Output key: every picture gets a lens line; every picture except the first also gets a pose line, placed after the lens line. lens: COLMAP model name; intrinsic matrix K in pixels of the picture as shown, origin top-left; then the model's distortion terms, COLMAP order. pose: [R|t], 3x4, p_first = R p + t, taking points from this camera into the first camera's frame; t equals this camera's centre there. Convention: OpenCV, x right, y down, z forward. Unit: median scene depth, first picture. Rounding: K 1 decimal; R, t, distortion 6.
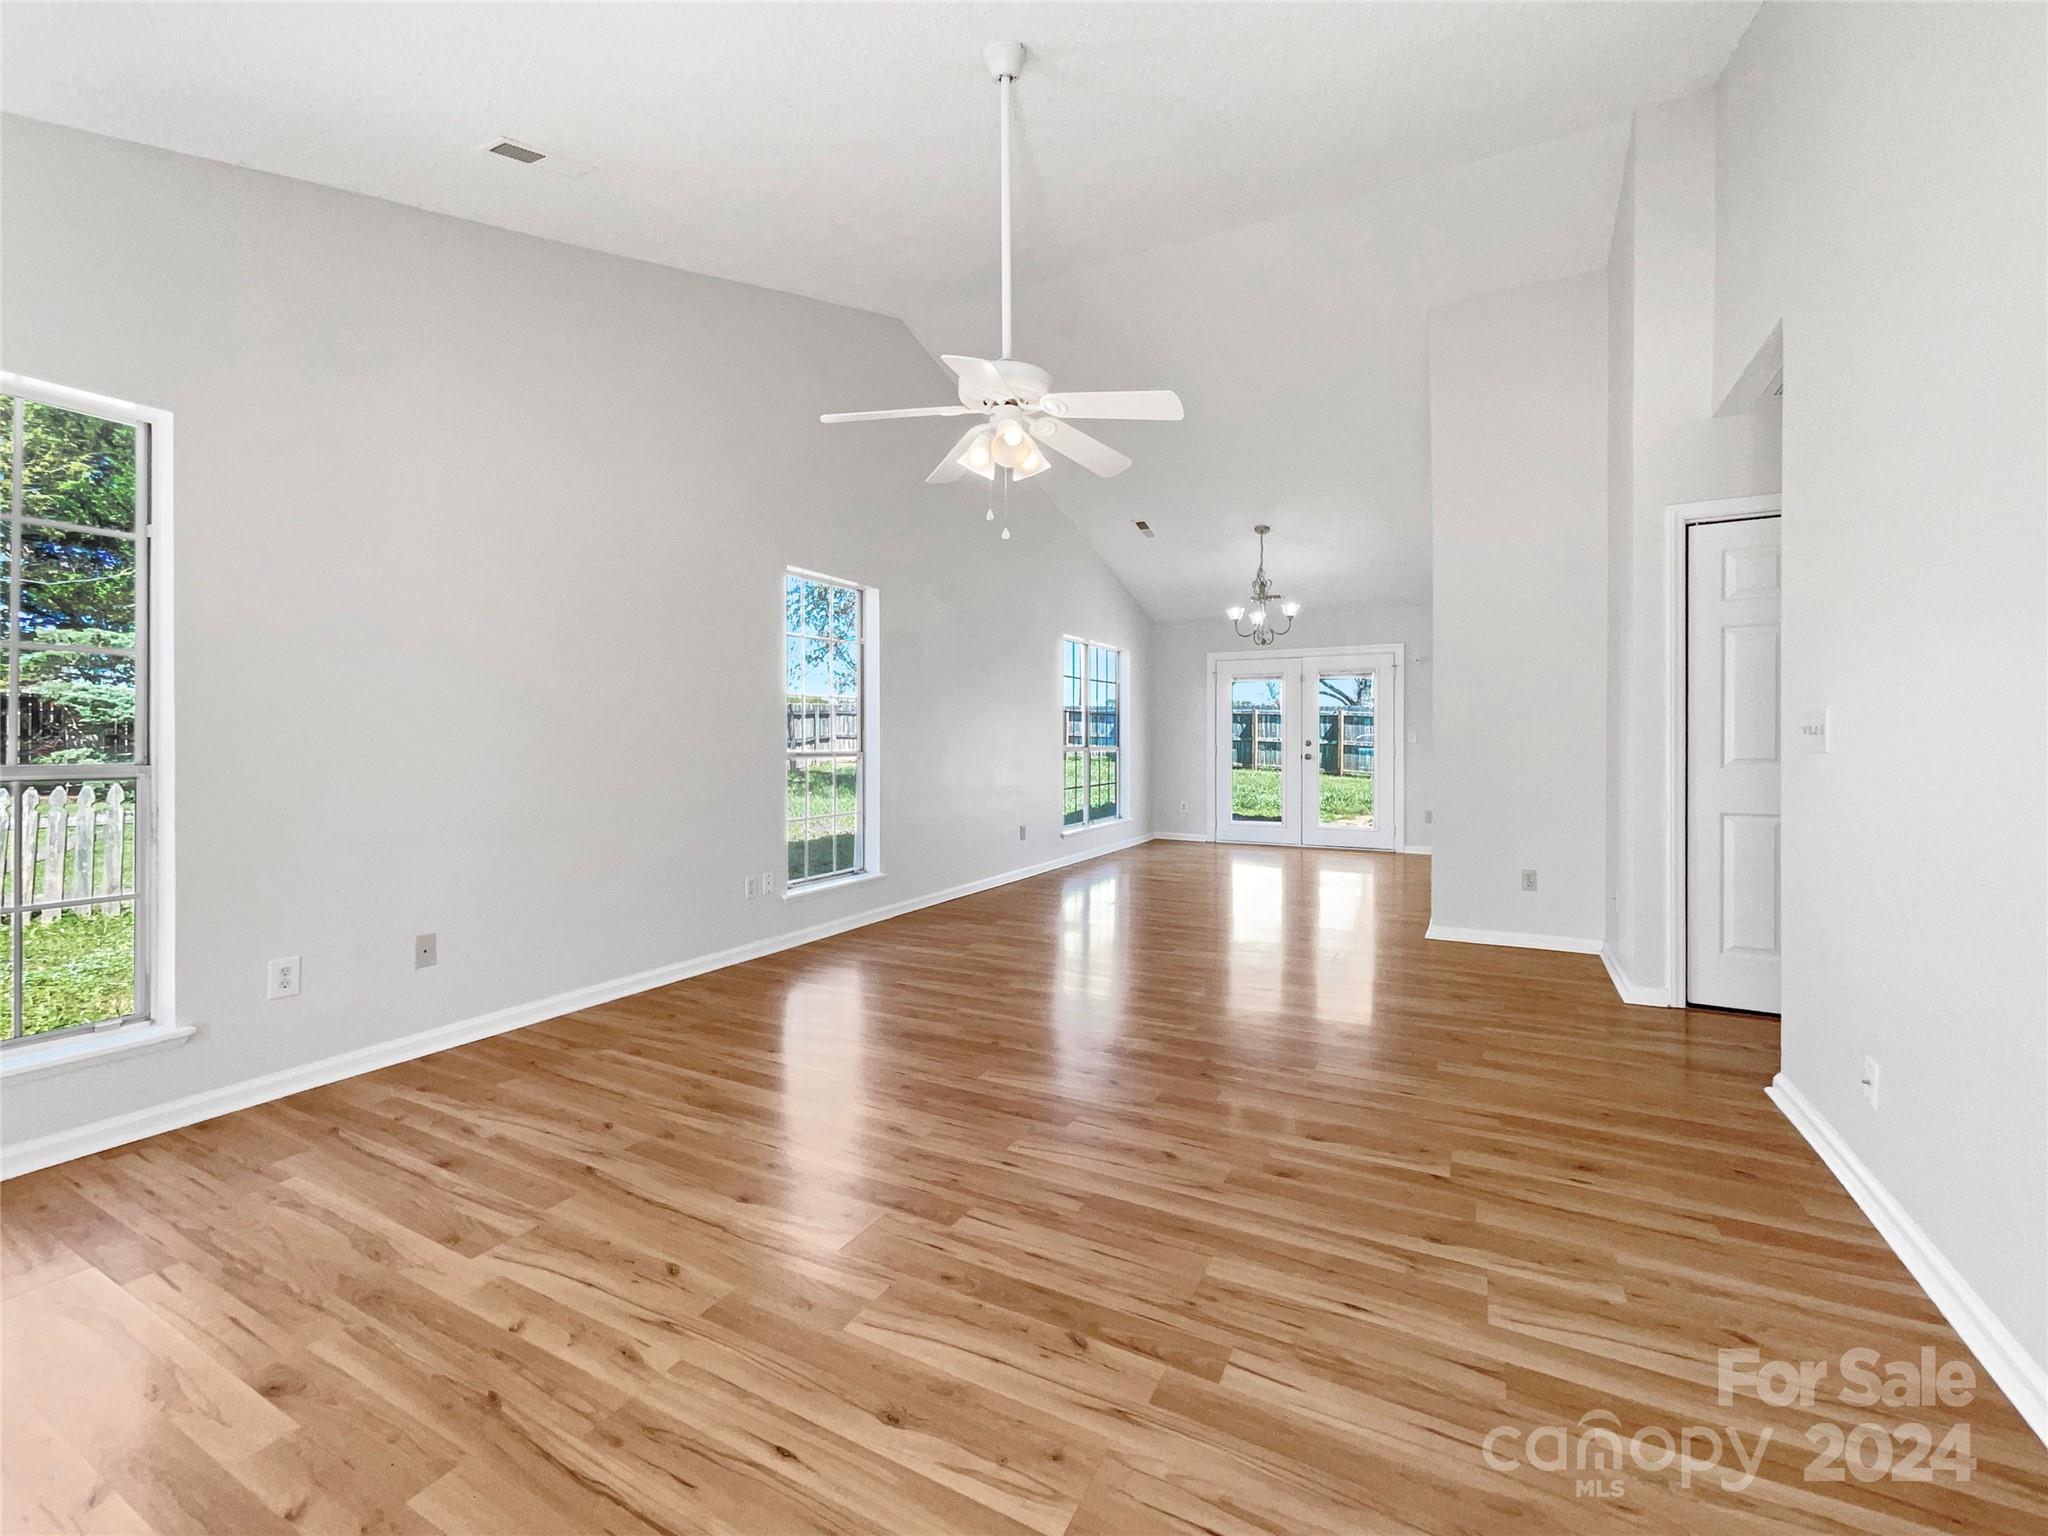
lens RADIAL K [[861.4, 0, 1017.5], [0, 861.4, 746.6], [0, 0, 1]] dist [0.001972, 0.000224]
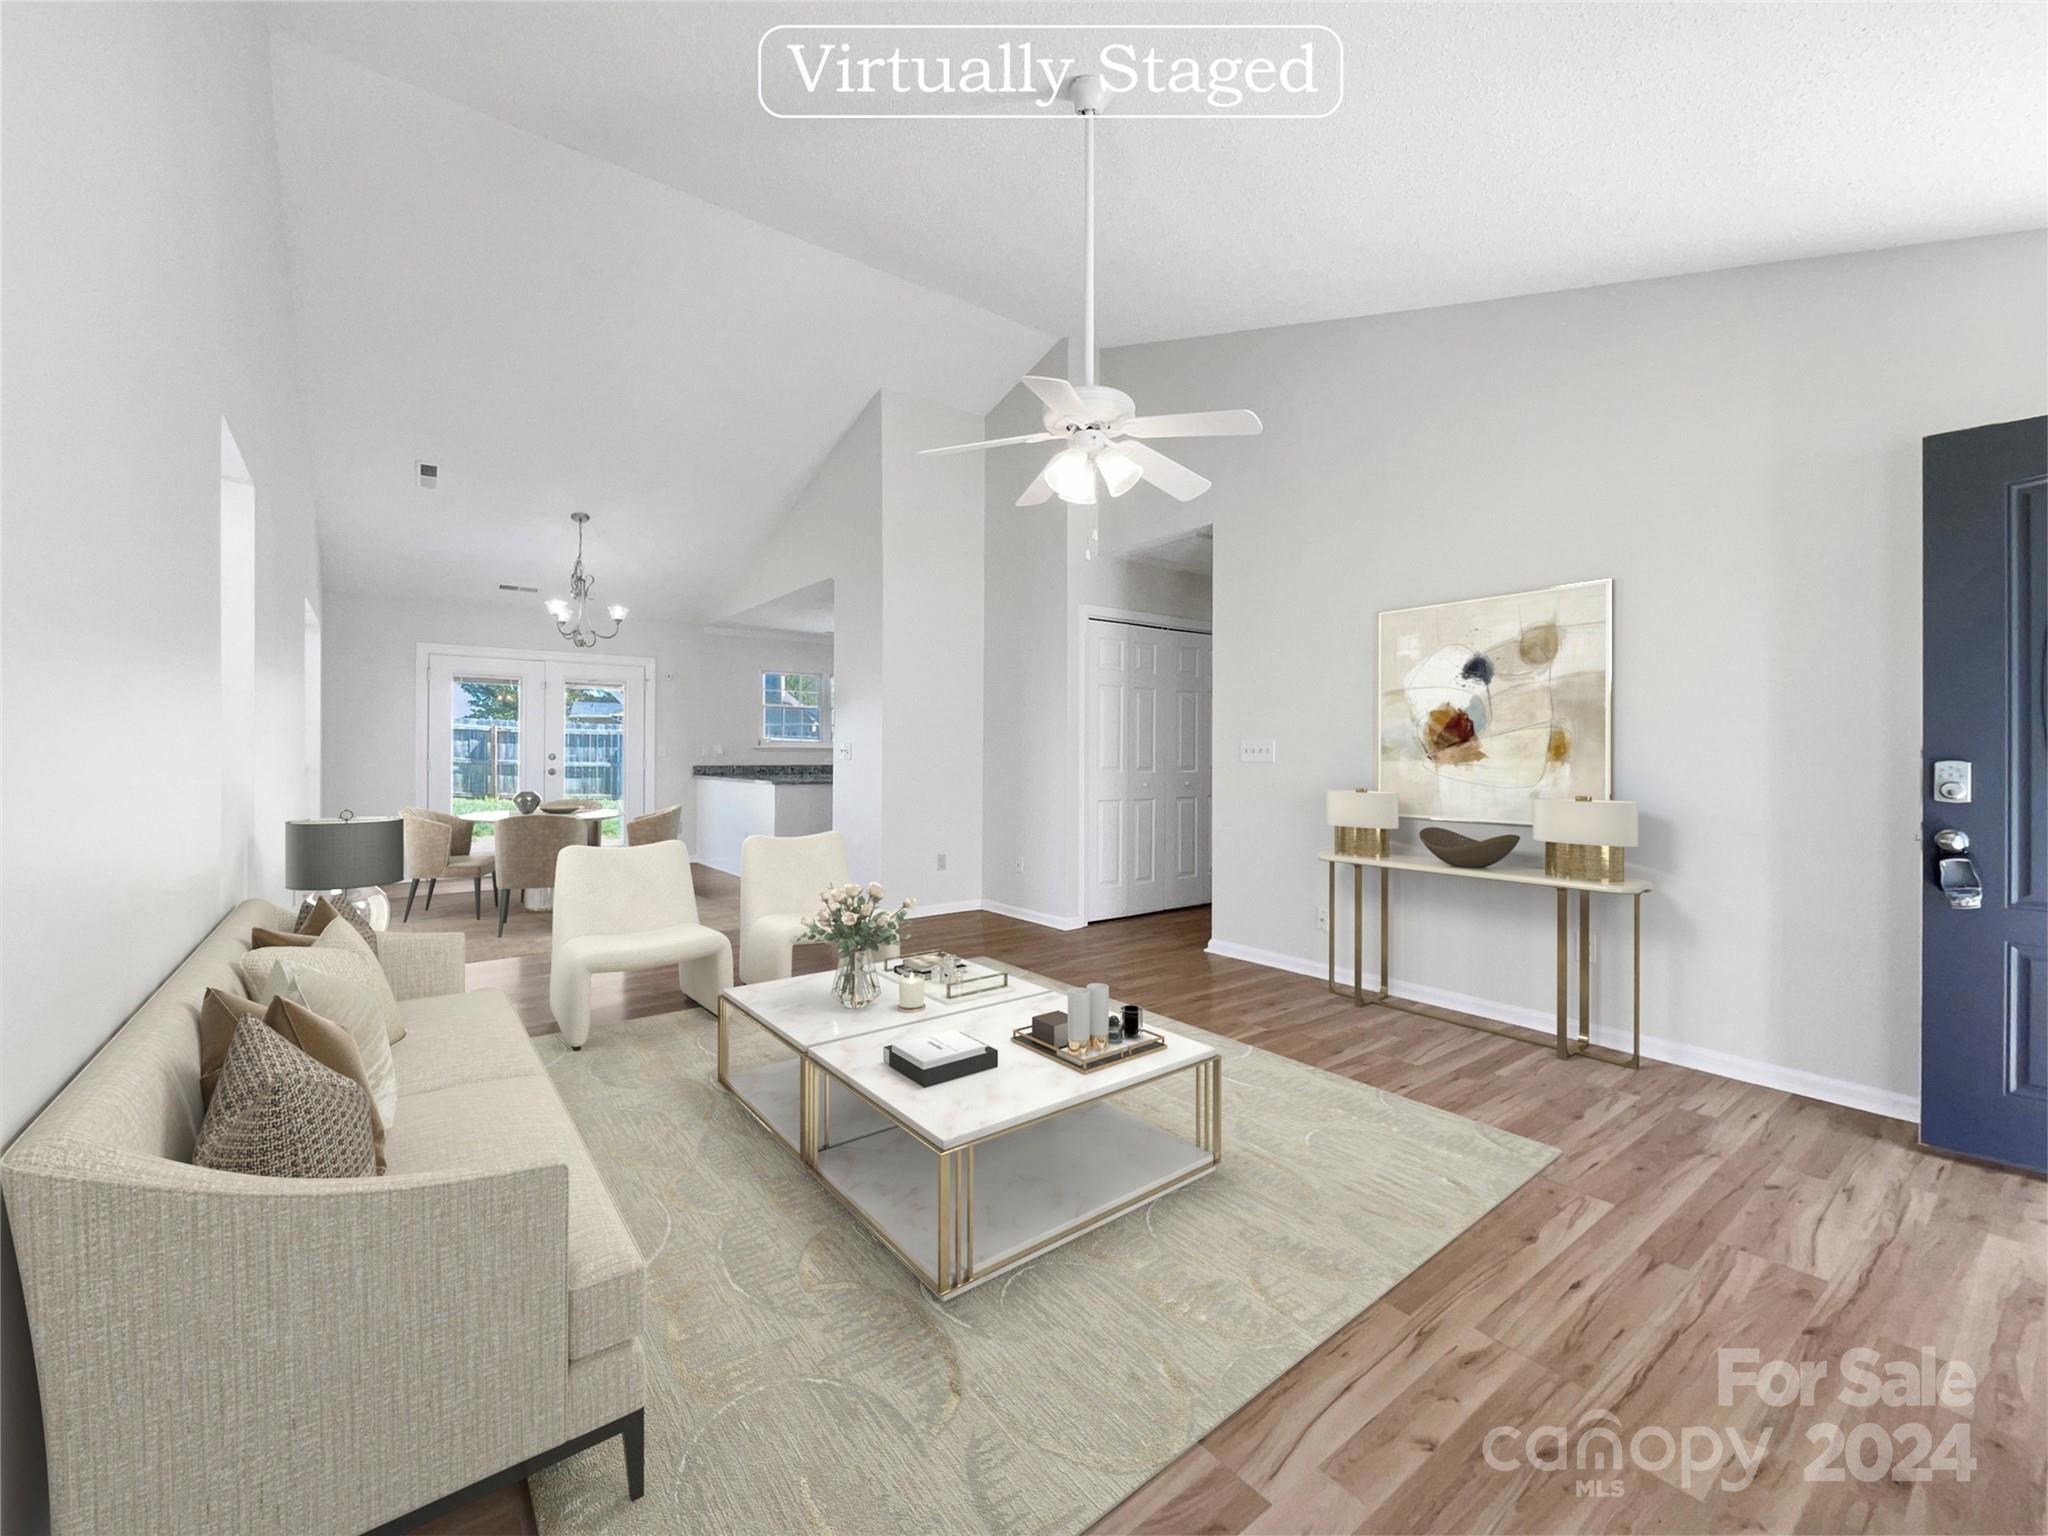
lens RADIAL K [[861.4, 0, 1017.5], [0, 861.4, 746.6], [0, 0, 1]] dist [0.001972, 0.000224]
pose [[0.414689, 0.006153, 0.909942, -1.130726], [0.005600, 0.999941, -0.009314, -0.013973], [-0.909946, 0.008957, 0.414630, 0.740946]]
